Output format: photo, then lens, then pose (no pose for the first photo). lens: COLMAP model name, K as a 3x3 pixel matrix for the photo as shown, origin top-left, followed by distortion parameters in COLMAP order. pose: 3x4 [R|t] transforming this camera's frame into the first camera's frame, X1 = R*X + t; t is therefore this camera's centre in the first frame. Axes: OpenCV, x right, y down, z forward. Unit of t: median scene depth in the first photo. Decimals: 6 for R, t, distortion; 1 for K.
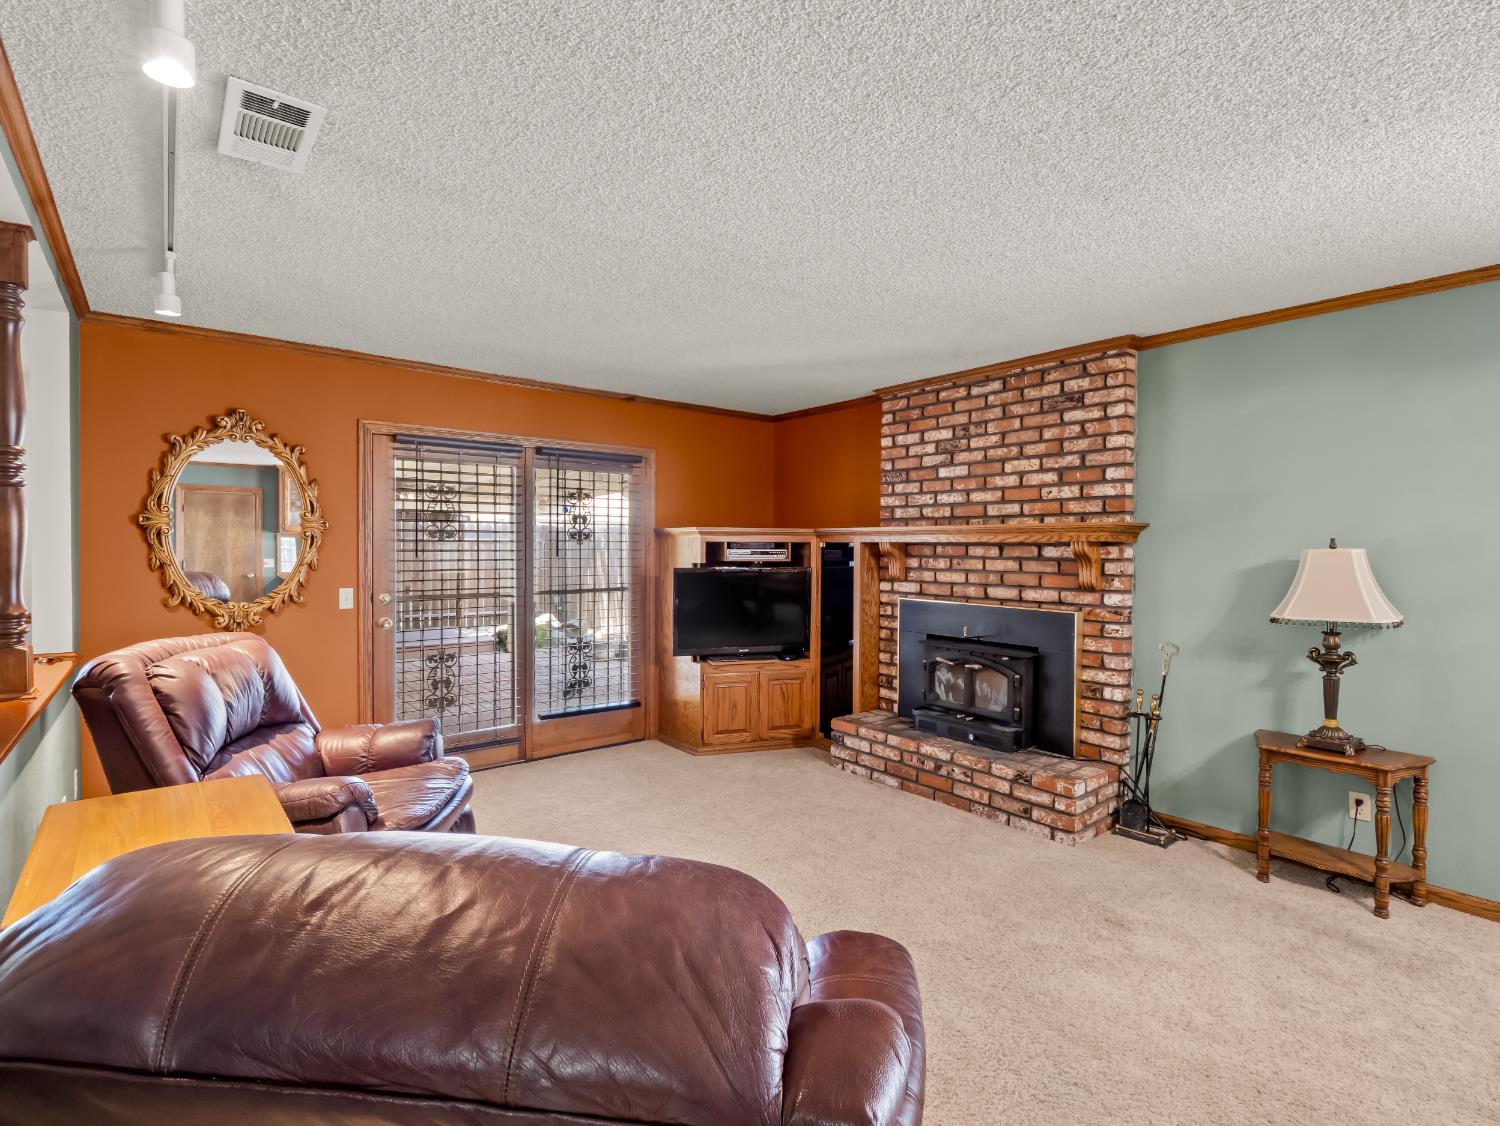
lens RADIAL K [[728.3, 0, 747.1], [0, 728.3, 559.2], [0, 0, 1]] dist [-0.013857, -0.003651]
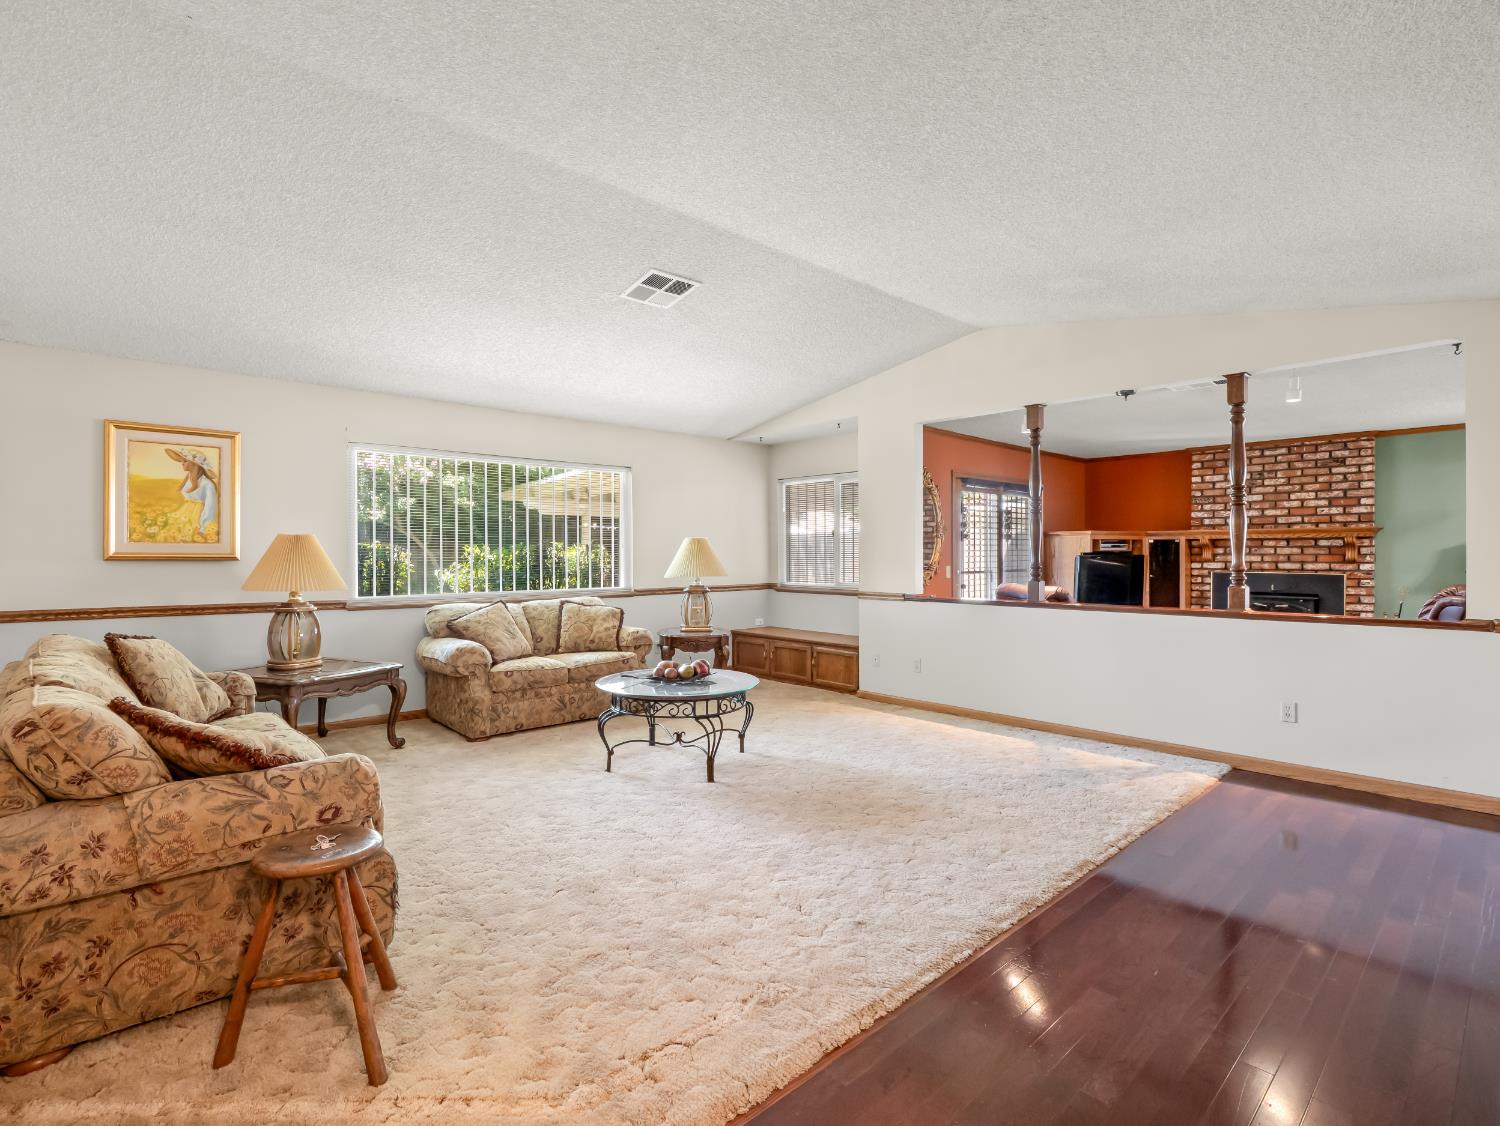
lens RADIAL K [[728.3, 0, 763.1], [0, 728.3, 558.3], [0, 0, 1]] dist [-0.013857, -0.003651]
pose [[0.997698, -0.008672, 0.067255, -1.059587], [0.009294, 0.999917, -0.008943, 0.030772], [-0.067172, 0.009547, 0.997696, -0.691119]]
